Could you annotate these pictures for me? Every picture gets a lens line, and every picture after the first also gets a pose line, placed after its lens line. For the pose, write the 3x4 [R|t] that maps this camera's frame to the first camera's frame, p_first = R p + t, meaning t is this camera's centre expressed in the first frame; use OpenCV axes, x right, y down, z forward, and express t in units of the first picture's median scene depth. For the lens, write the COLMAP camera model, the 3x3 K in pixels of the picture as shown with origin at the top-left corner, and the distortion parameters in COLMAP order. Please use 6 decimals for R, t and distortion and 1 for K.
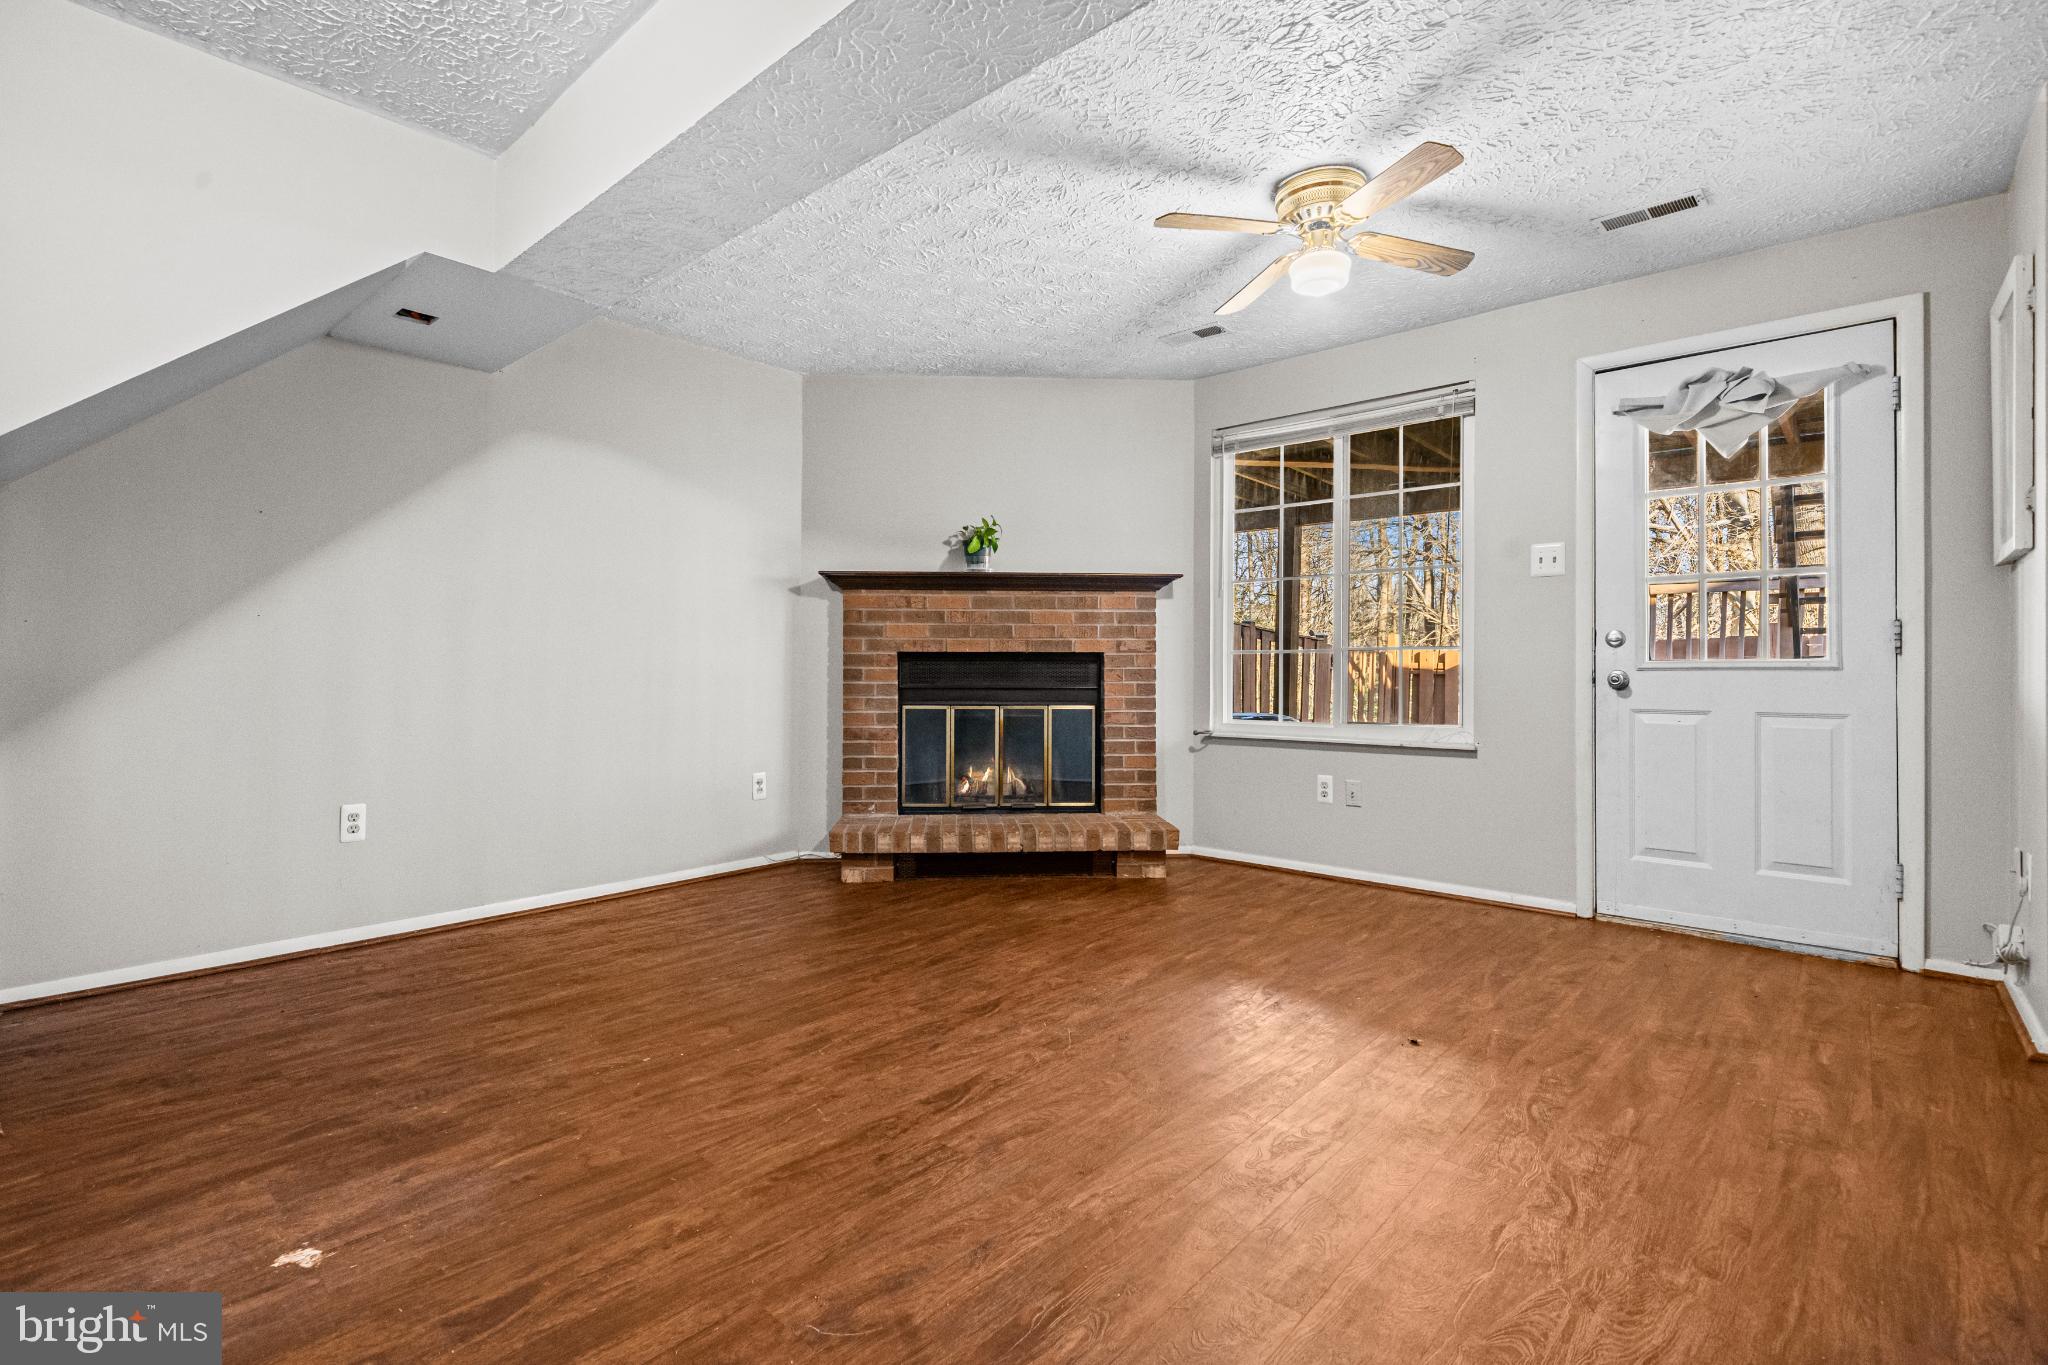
lens RADIAL K [[926.2, 0, 1006.3], [0, 926.2, 676.1], [0, 0, 1]] dist [0.000394, 0.000217]
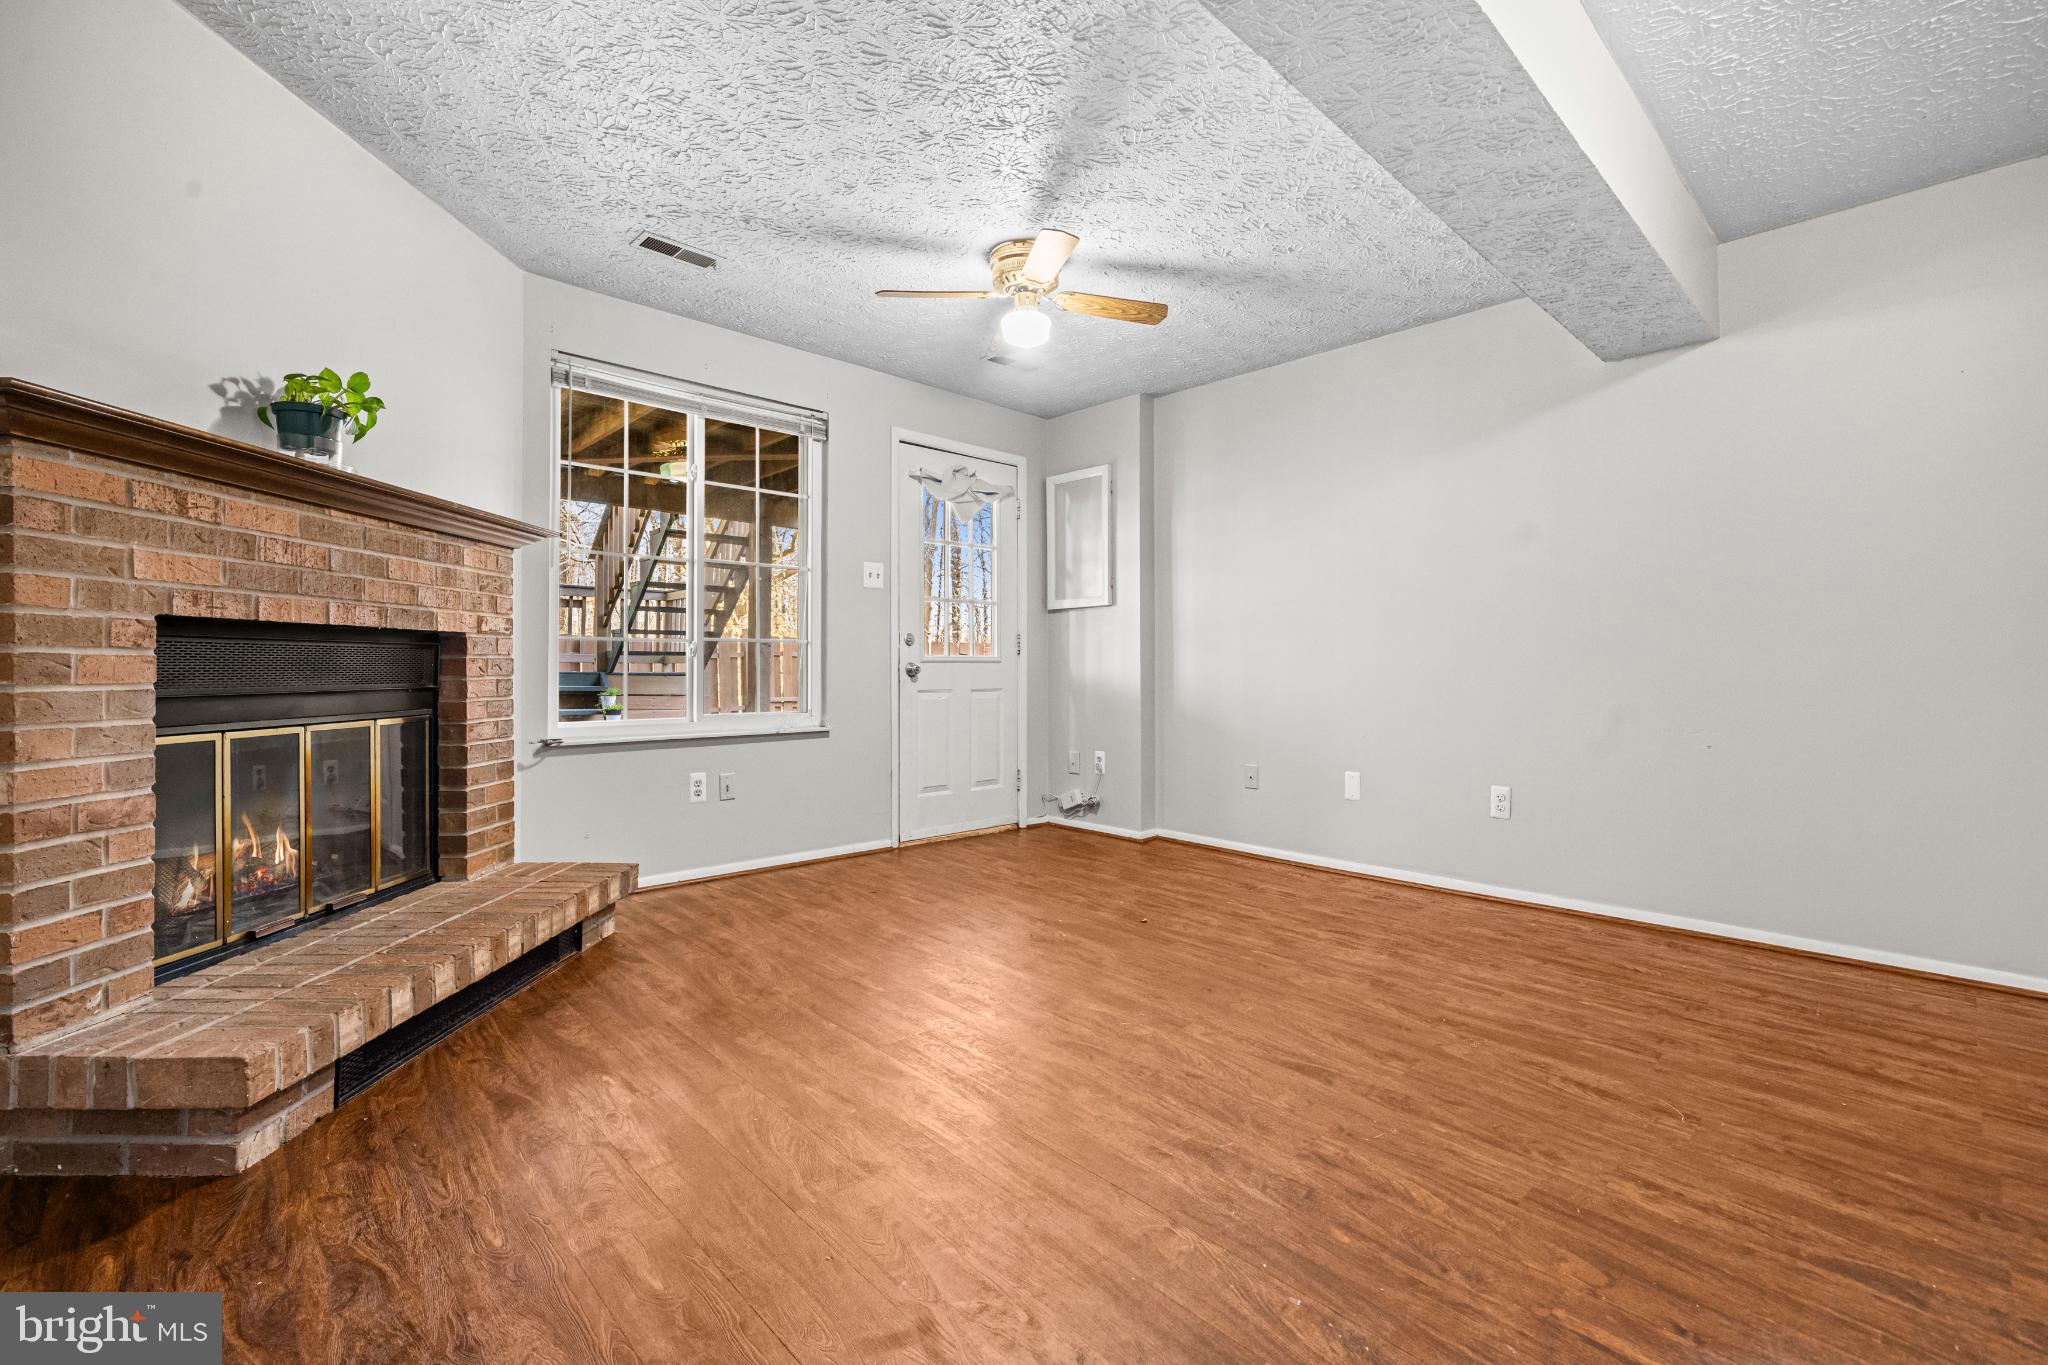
lens RADIAL K [[885.0, 0, 1009.2], [0, 885.0, 669.9], [0, 0, 1]] dist [0.000004, 0.000170]
pose [[0.081931, -0.006562, 0.996616, -0.494249], [0.001790, 0.999978, 0.006437, -0.002636], [-0.996636, 0.001256, 0.081941, 0.573852]]
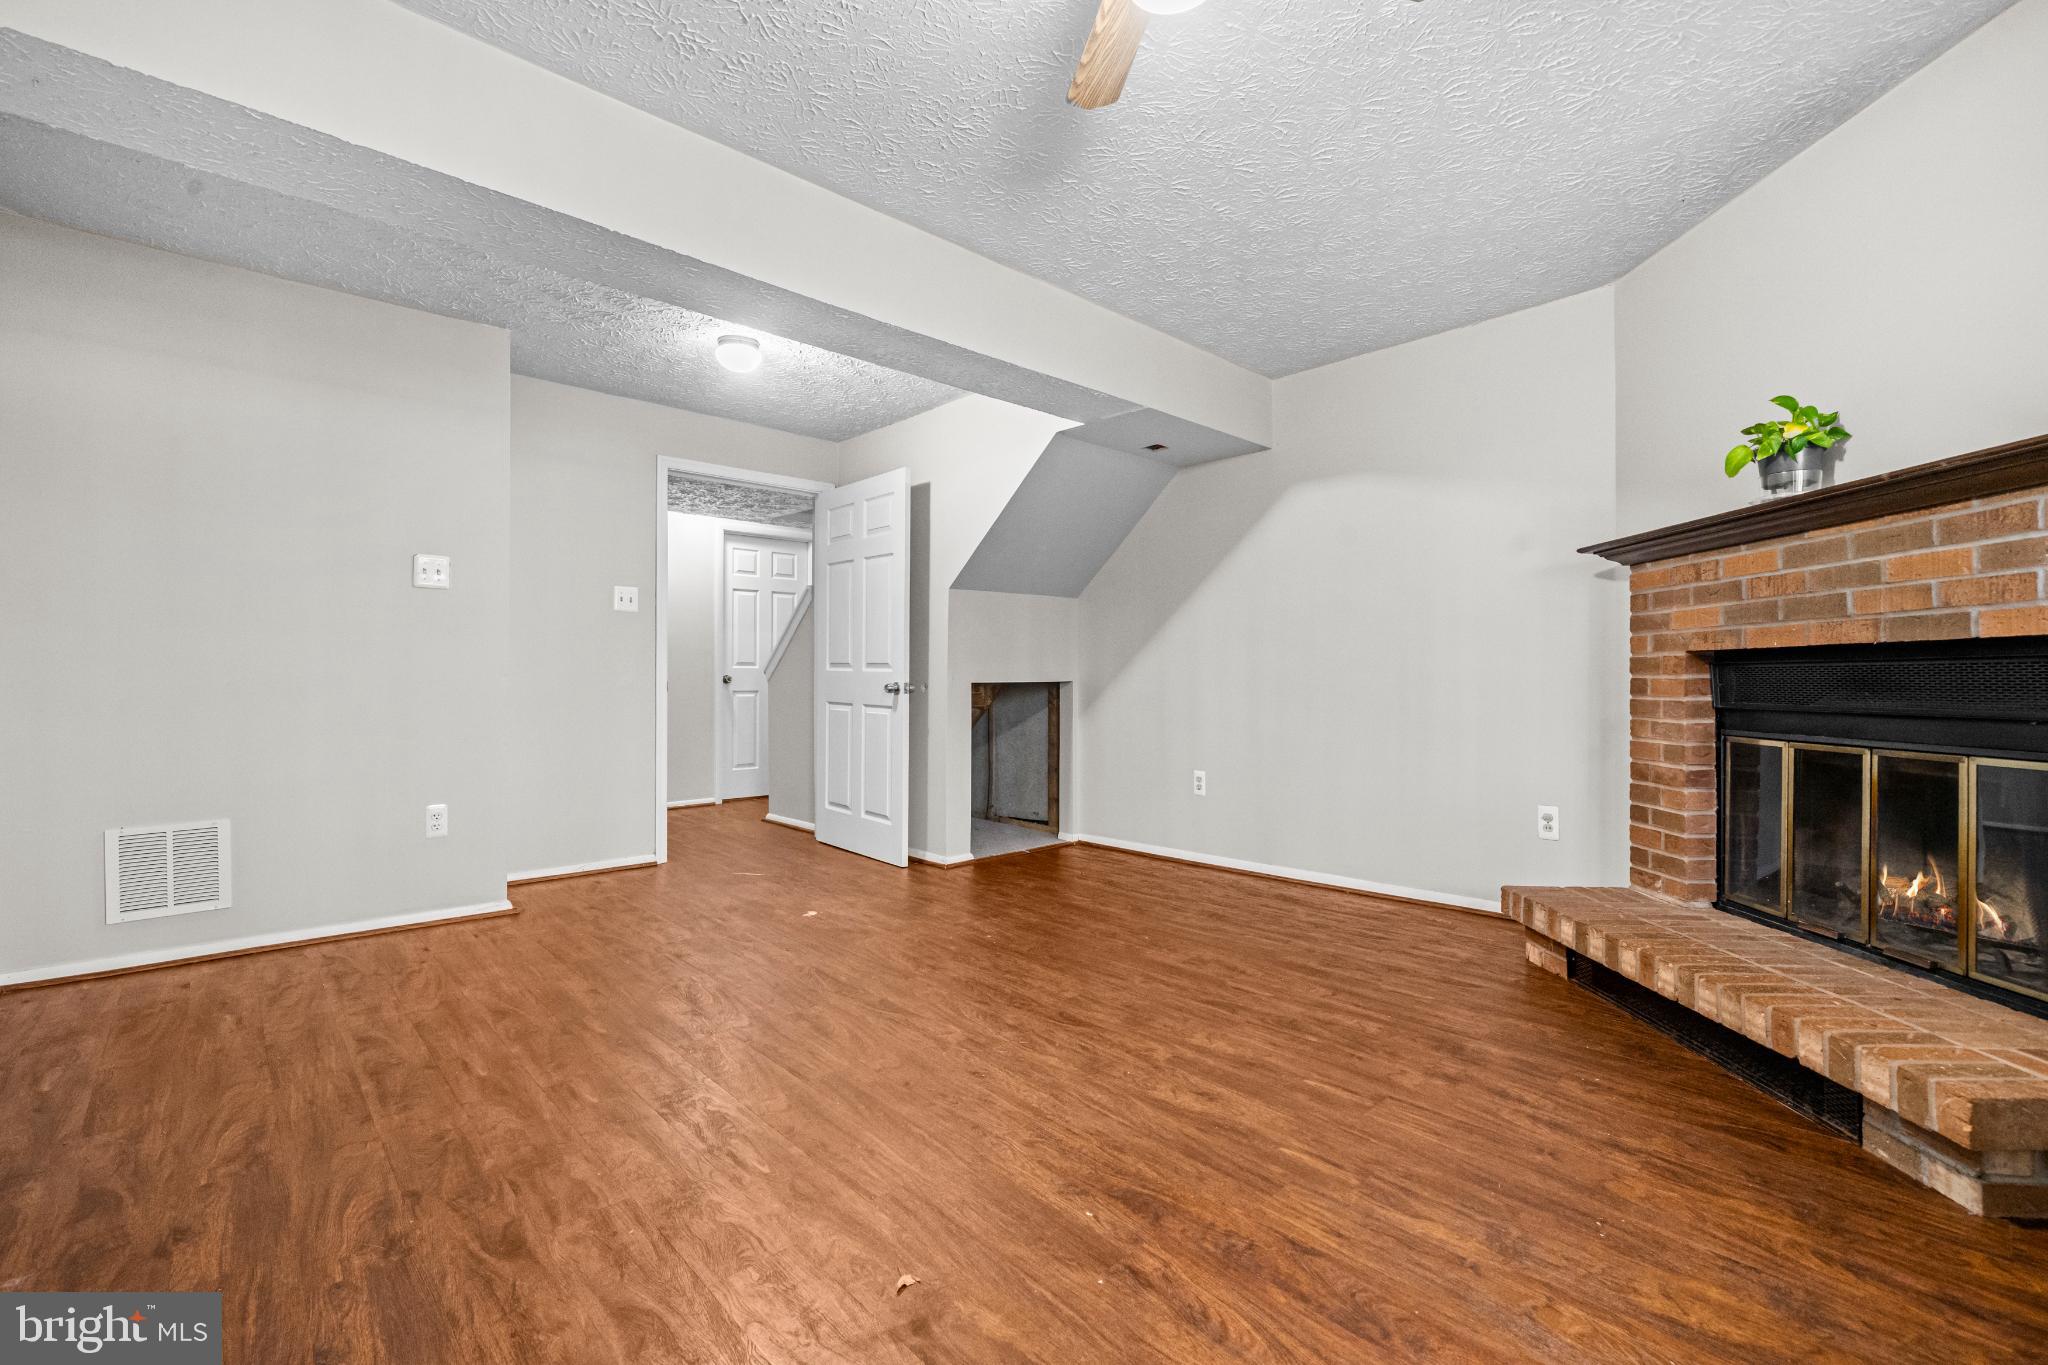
lens RADIAL K [[885.0, 0, 1020.4], [0, 885.0, 685.0], [0, 0, 1]] dist [0.000004, 0.000170]
pose [[-0.081212, 0.003205, -0.996692, 0.535906], [-0.002903, 0.999990, 0.003453, -0.003632], [0.996693, 0.003174, -0.081202, 0.588239]]
